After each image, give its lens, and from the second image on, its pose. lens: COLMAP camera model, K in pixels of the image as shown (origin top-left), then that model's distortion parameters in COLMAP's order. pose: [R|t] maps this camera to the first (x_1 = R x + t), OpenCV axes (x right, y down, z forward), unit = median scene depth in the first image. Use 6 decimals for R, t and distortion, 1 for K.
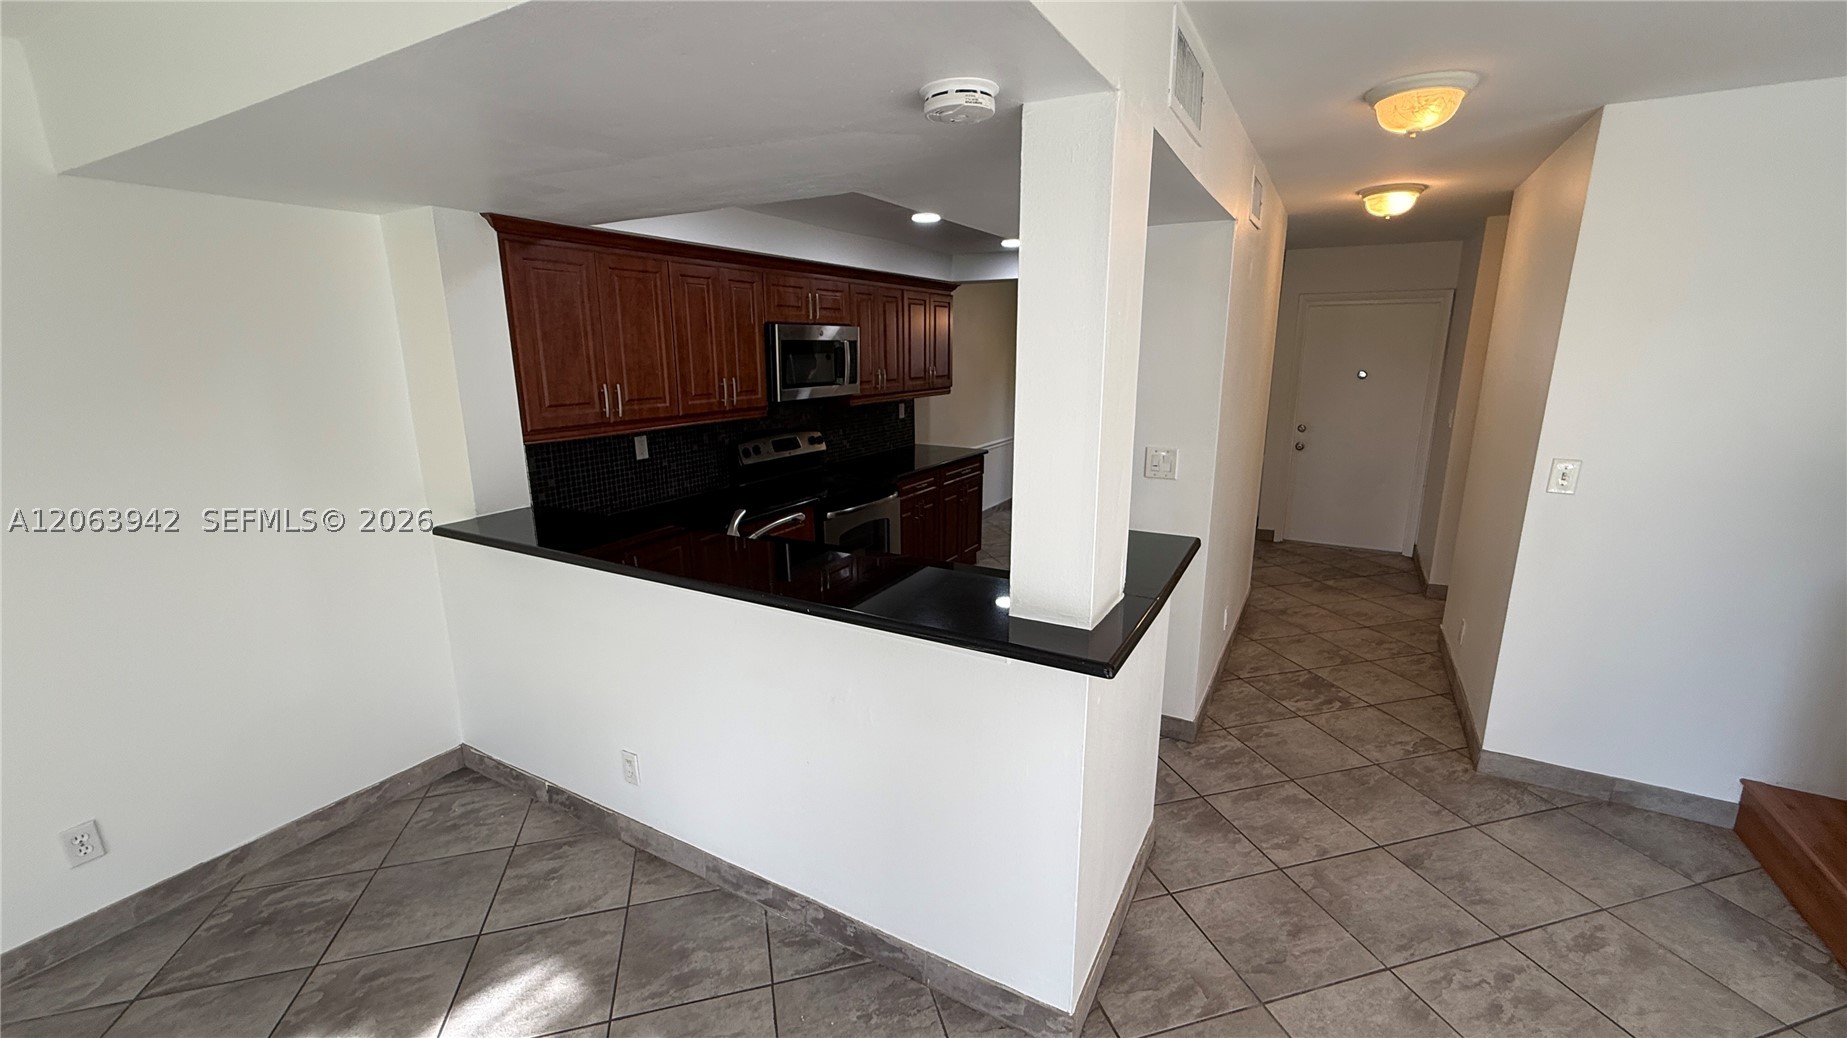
lens RADIAL K [[728.2, 0, 922.2], [0, 728.2, 517.6], [0, 0, 1]] dist [-0.000185, -0.000262]
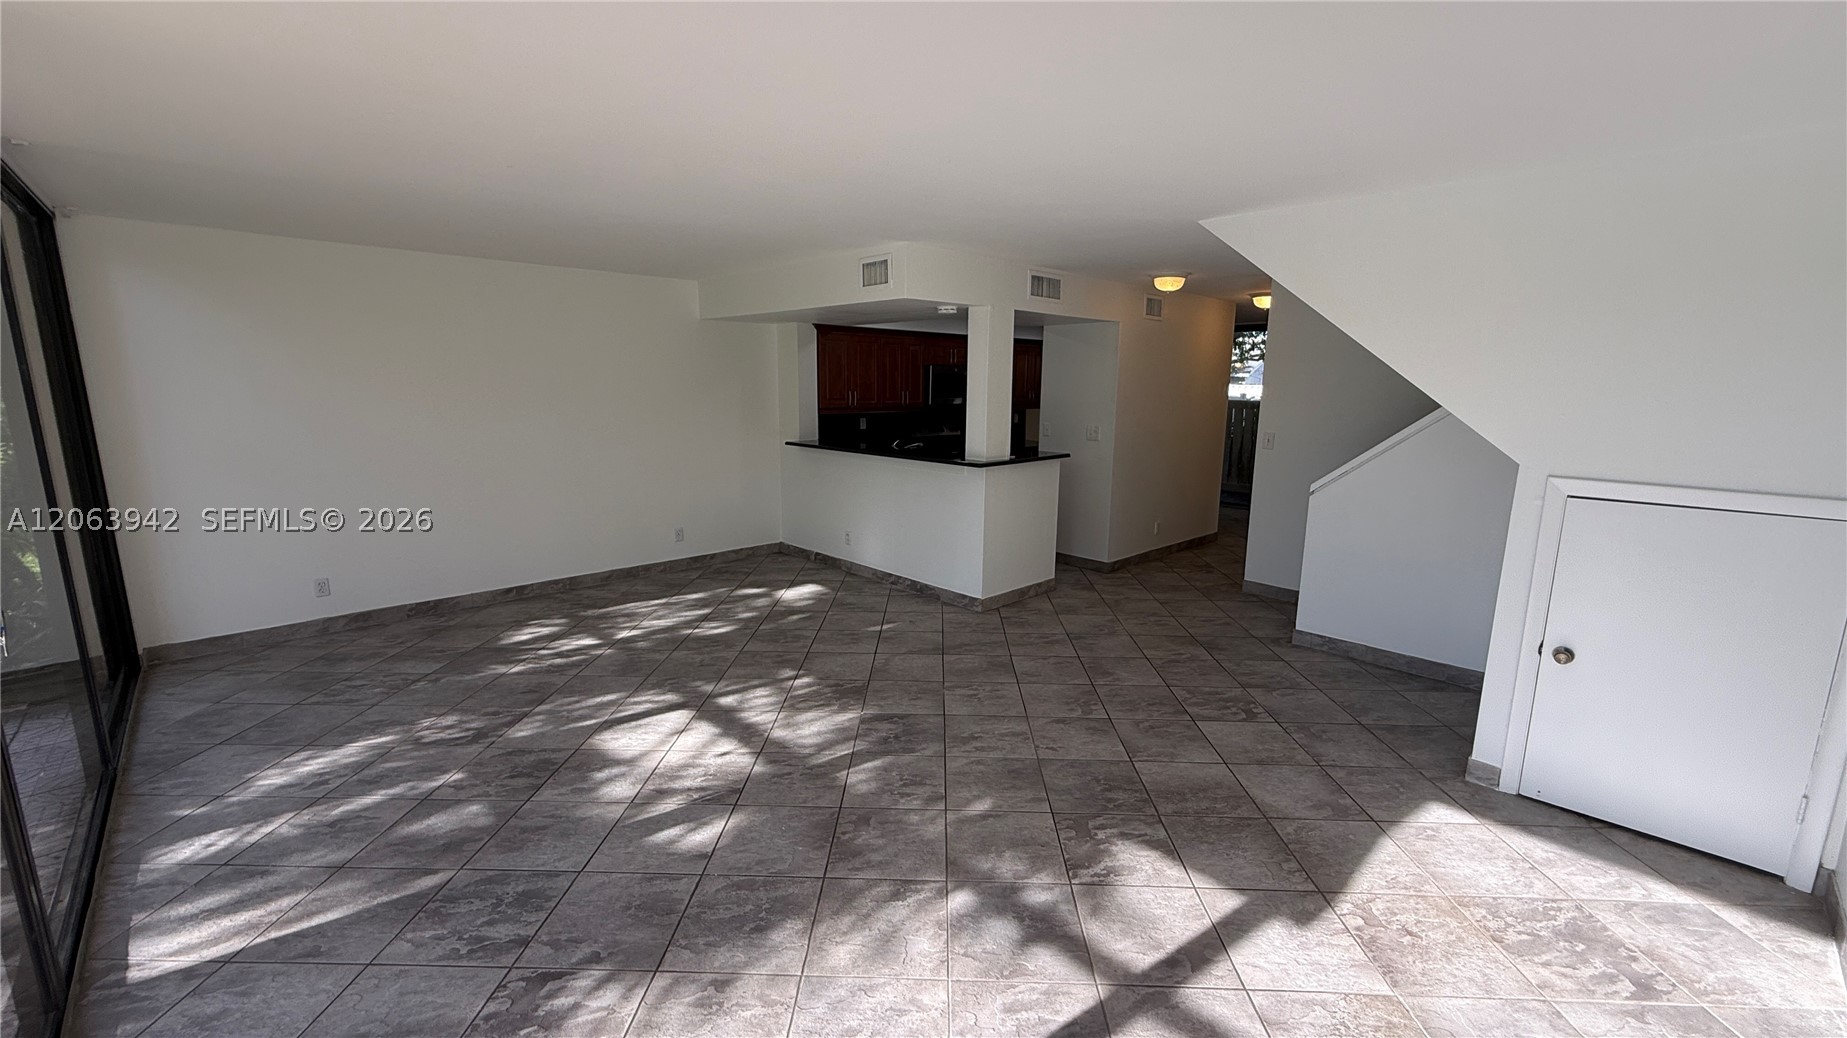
lens RADIAL K [[738.5, 0, 920.3], [0, 738.5, 518.9], [0, 0, 1]] dist [0.004398, -0.000421]
pose [[0.956278, 0.065824, -0.284955, 0.359030], [-0.079356, 0.996189, -0.036196, 0.219499], [0.281487, 0.057226, 0.957857, -0.881482]]
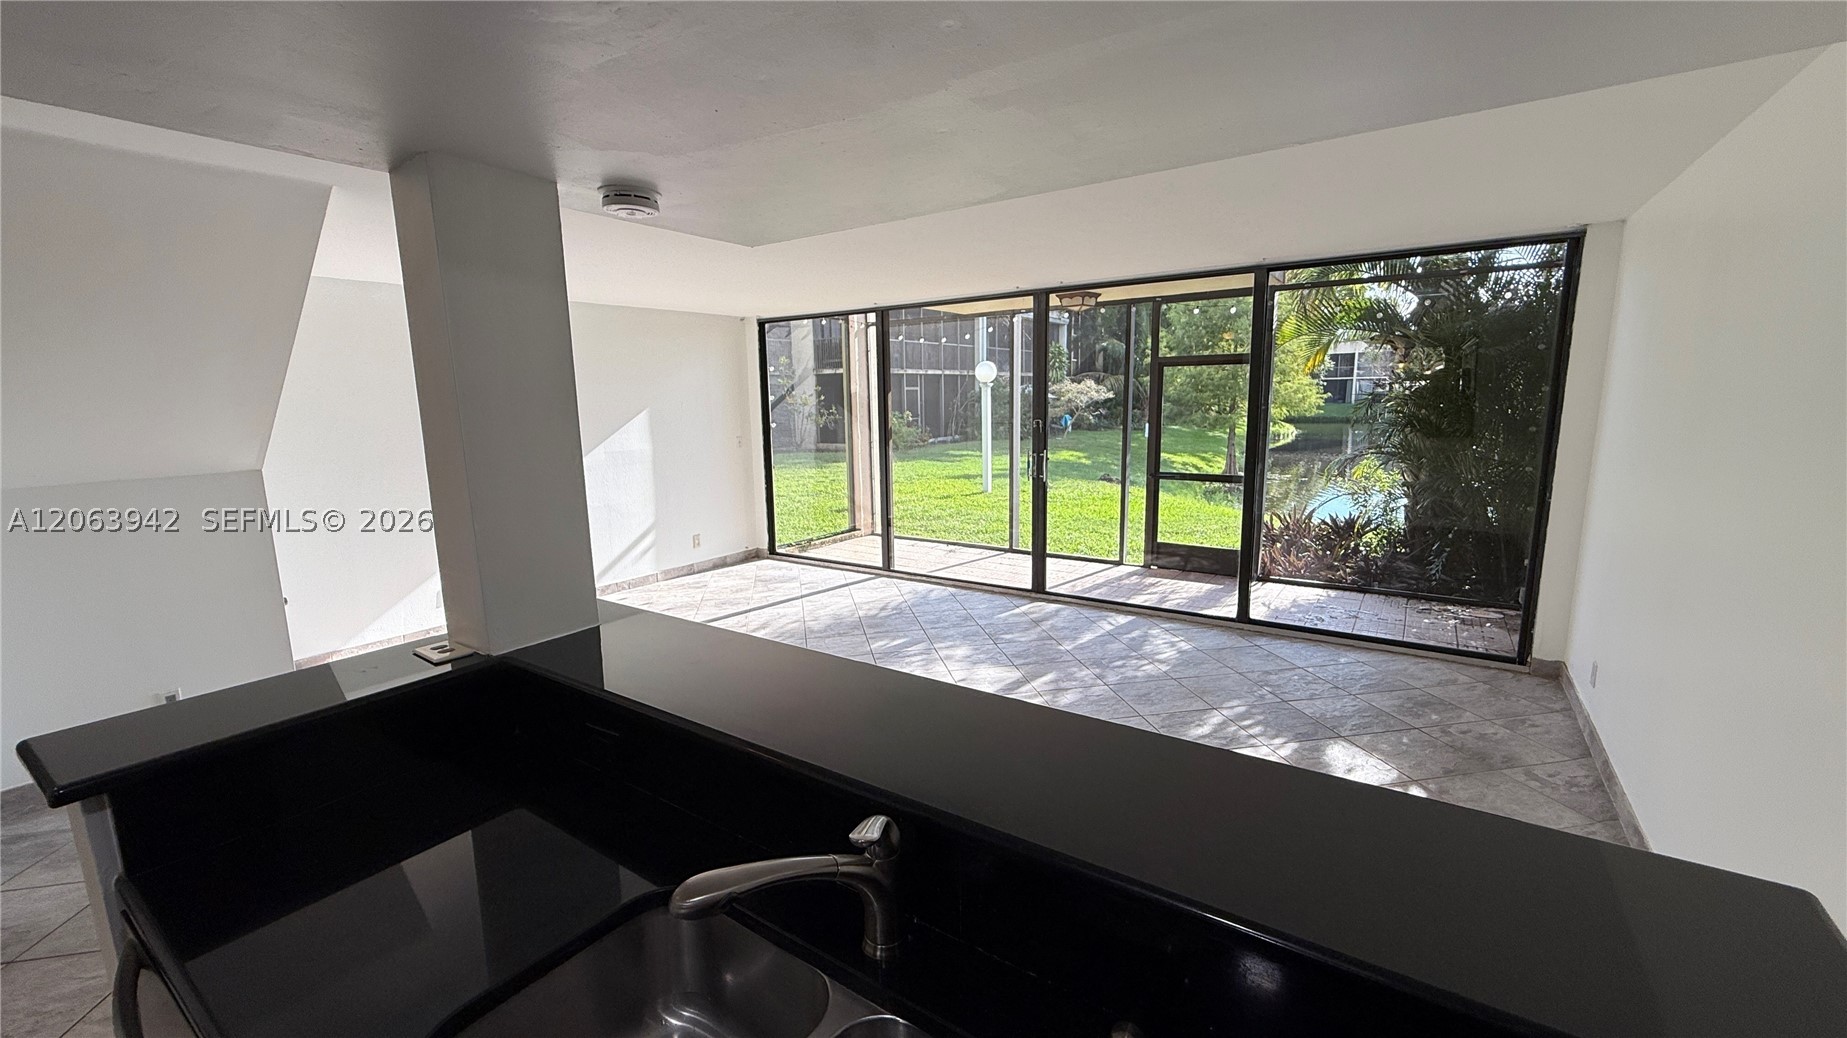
lens RADIAL K [[738.5, 0, 920.3], [0, 738.5, 518.9], [0, 0, 1]] dist [0.004398, -0.000421]
pose [[-0.996232, 0.010616, 0.086075, -0.189907], [0.043289, 0.920871, 0.387457, -0.176294], [-0.075151, 0.389723, -0.917861, 0.804016]]
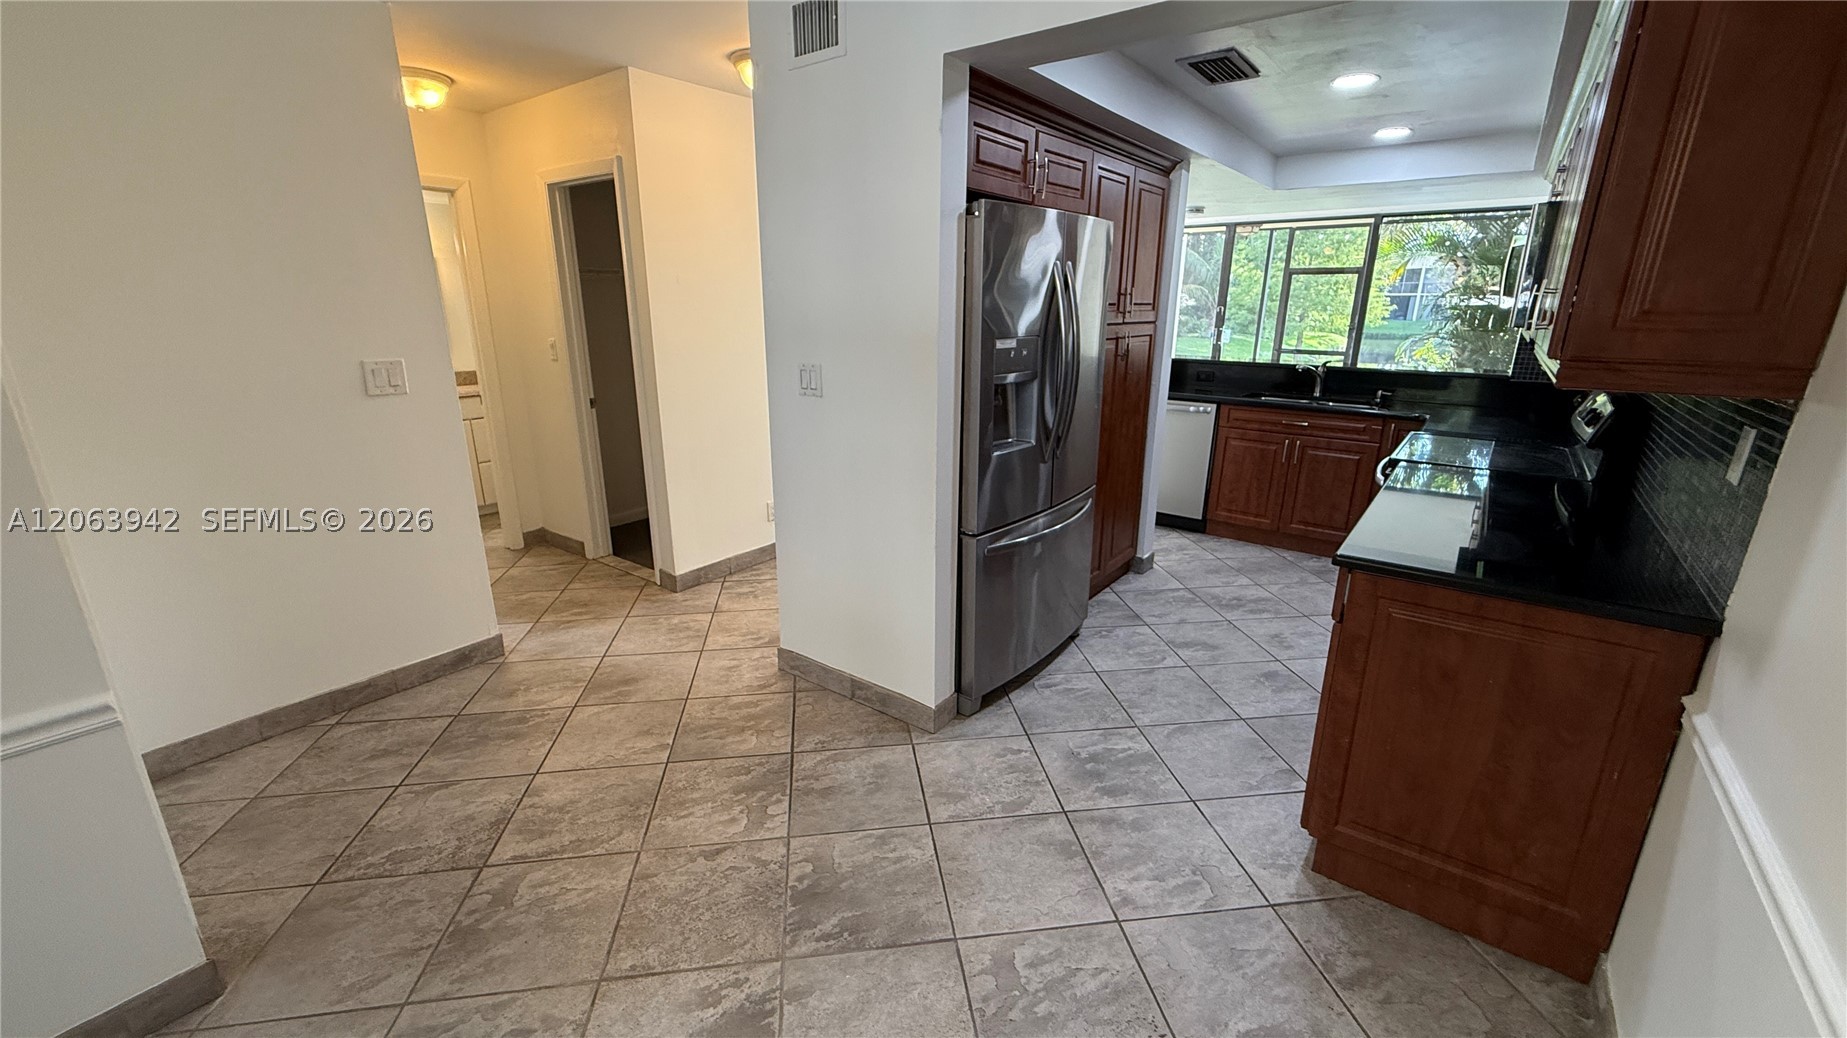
lens RADIAL K [[738.5, 0, 920.3], [0, 738.5, 518.9], [0, 0, 1]] dist [0.004398, -0.000421]
pose [[-0.991405, -0.038345, 0.125085, 0.322832], [0.028715, 0.868999, 0.493980, -0.380557], [-0.127641, 0.493326, -0.860429, 1.831698]]
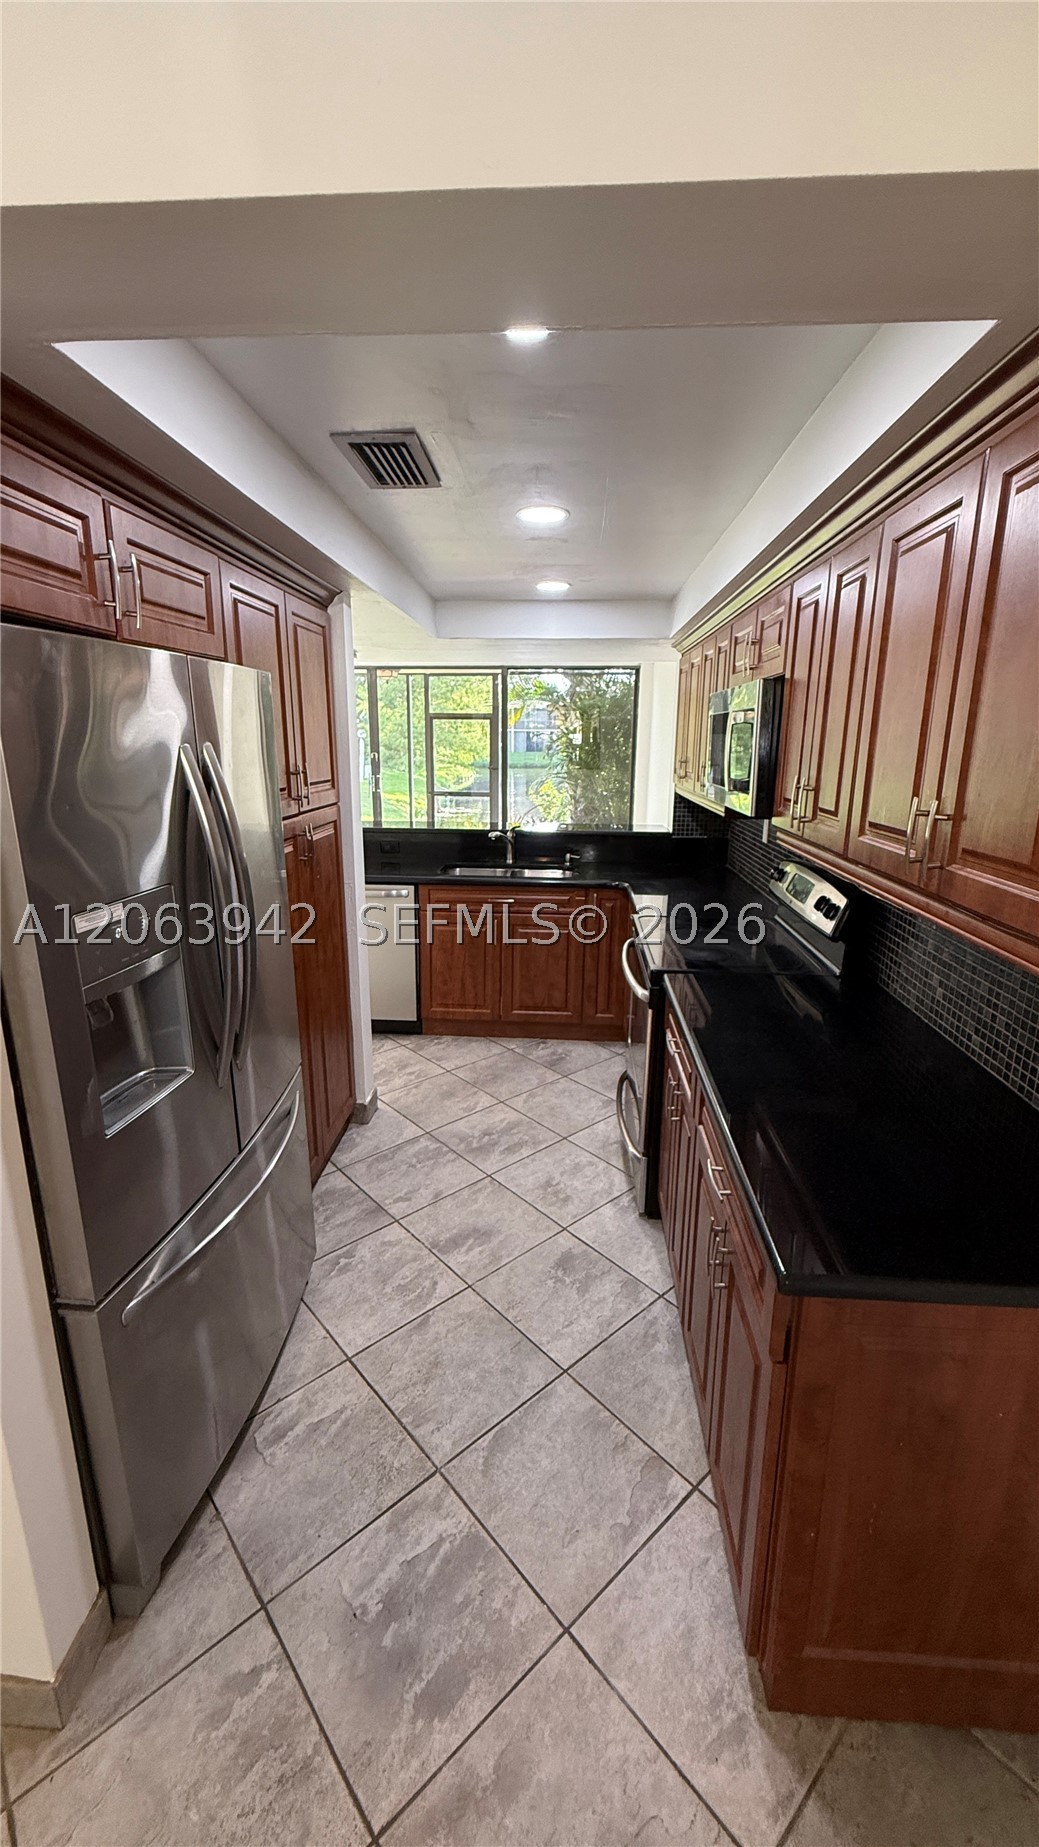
lens RADIAL K [[738.5, 0, 519.5], [0, 738.5, 923.5], [0, 0, 1]] dist [0.004398, -0.000421]
pose [[-0.897854, 0.106516, -0.427214, 0.309922], [-0.104180, 0.891348, 0.441187, -0.349927], [0.427790, 0.440628, -0.789204, 1.535092]]
